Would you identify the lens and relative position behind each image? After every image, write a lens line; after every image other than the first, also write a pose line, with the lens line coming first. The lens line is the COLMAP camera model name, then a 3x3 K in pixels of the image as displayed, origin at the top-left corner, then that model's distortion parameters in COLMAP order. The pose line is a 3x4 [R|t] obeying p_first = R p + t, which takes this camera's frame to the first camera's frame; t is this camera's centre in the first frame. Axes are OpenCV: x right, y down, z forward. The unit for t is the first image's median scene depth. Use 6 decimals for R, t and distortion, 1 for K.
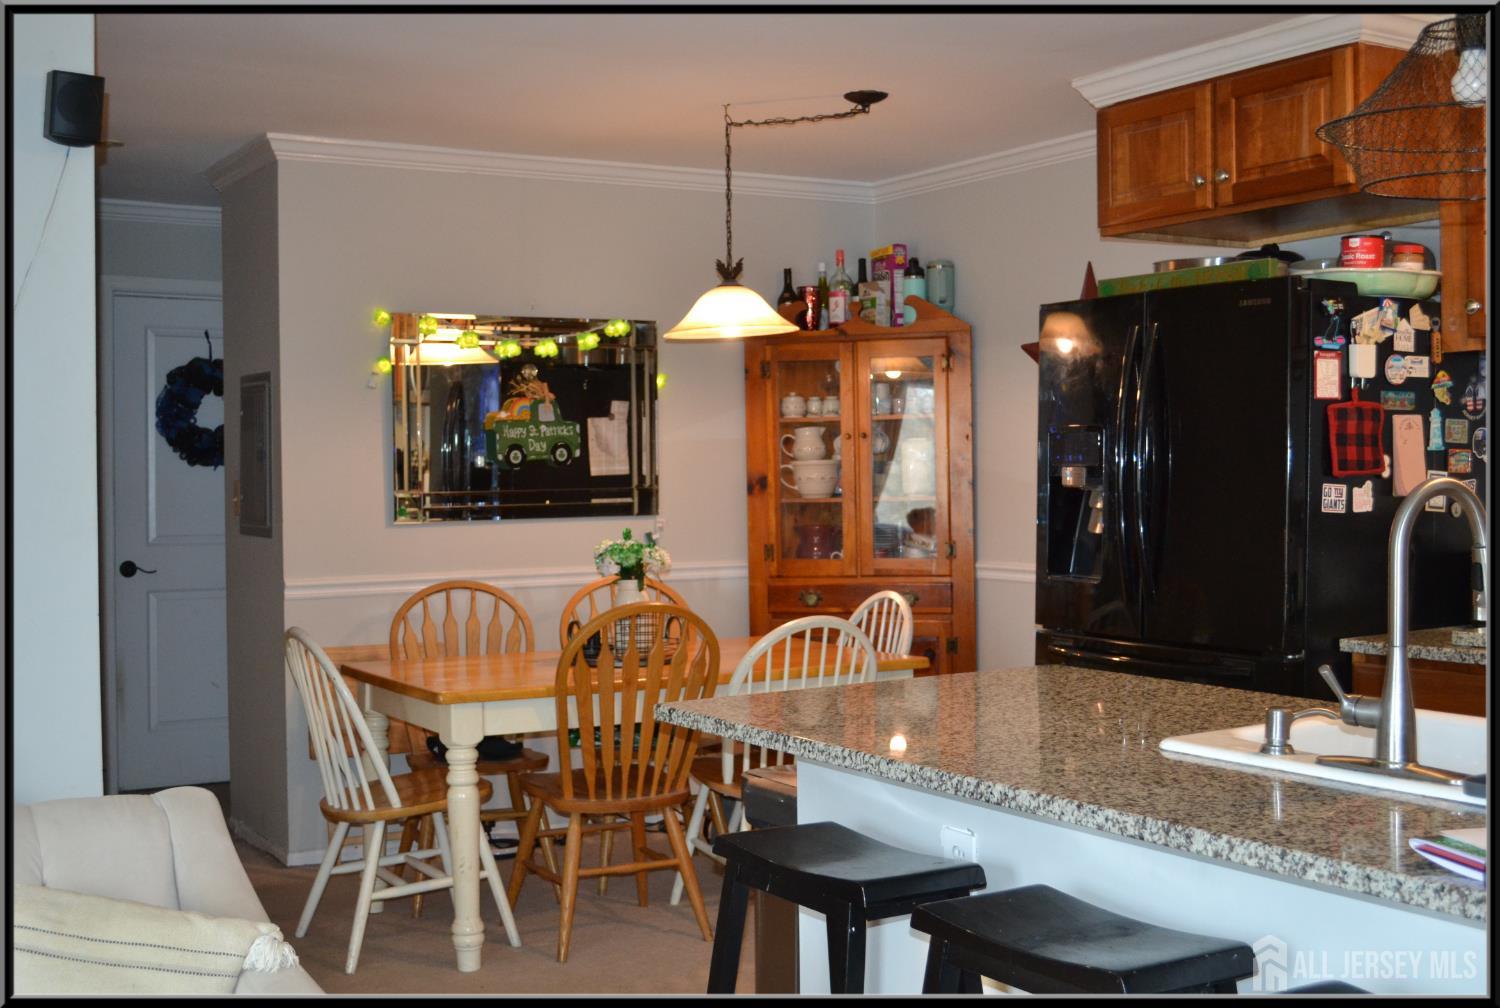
lens RADIAL K [[1769.1, 0, 746.7], [0, 1769.1, 501.0], [0, 0, 1]] dist [-0.043470, 0.000000]
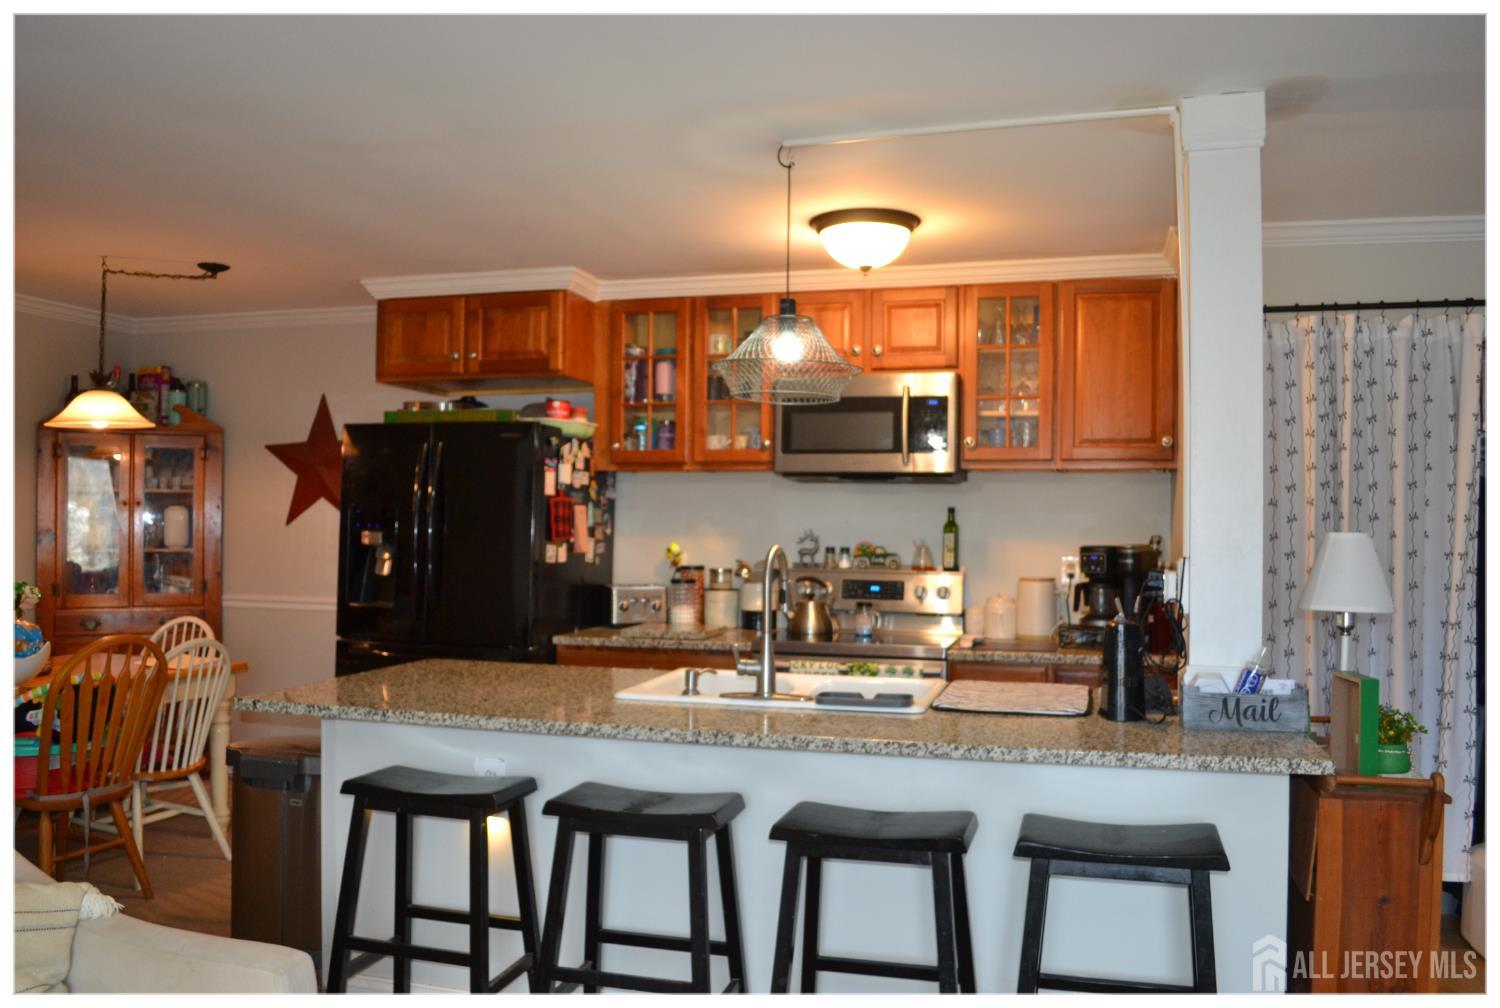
lens RADIAL K [[1195.0, 0, 749.8], [0, 1195.0, 508.8], [0, 0, 1]] dist [-0.071008, -0.002339]
pose [[0.727329, 0.030375, 0.685617, -0.310797], [-0.006252, 0.999272, -0.037638, -0.002542], [-0.686261, 0.023089, 0.726989, 0.028244]]
